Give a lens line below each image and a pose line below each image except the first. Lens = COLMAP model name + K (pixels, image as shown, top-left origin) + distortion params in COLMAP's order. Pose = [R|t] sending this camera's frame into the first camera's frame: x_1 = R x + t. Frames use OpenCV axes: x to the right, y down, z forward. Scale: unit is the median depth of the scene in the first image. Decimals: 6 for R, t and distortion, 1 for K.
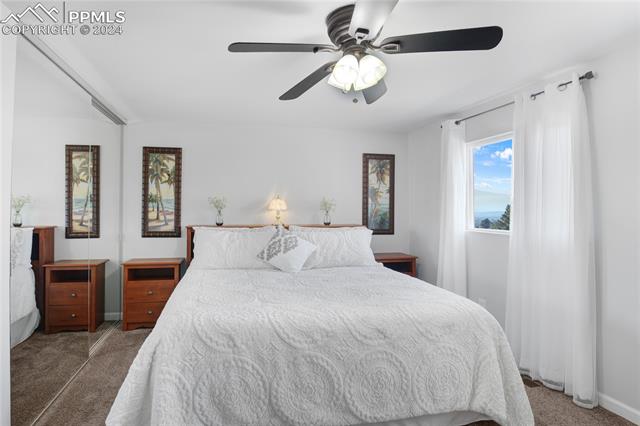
lens RADIAL K [[313.3, 0, 320.0], [0, 313.3, 213.0], [0, 0, 1]] dist [-0.027149, -0.000342]
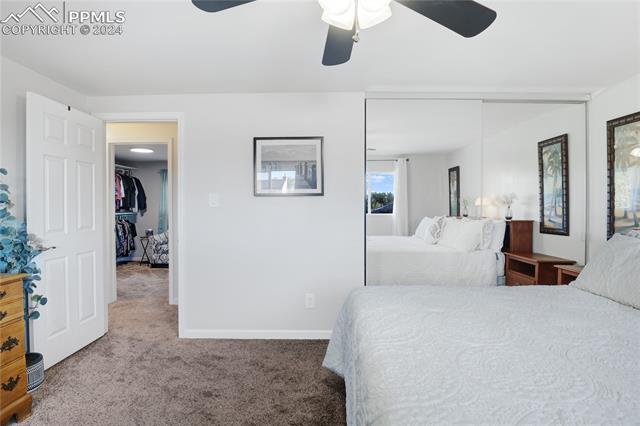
lens RADIAL K [[317.8, 0, 320.0], [0, 317.8, 213.0], [0, 0, 1]] dist [-0.033728, -0.000420]
pose [[-0.311602, 0.010636, -0.950153, 0.392785], [0.009056, 0.999925, 0.008223, -0.000146], [0.950170, -0.006043, -0.311675, 0.615933]]
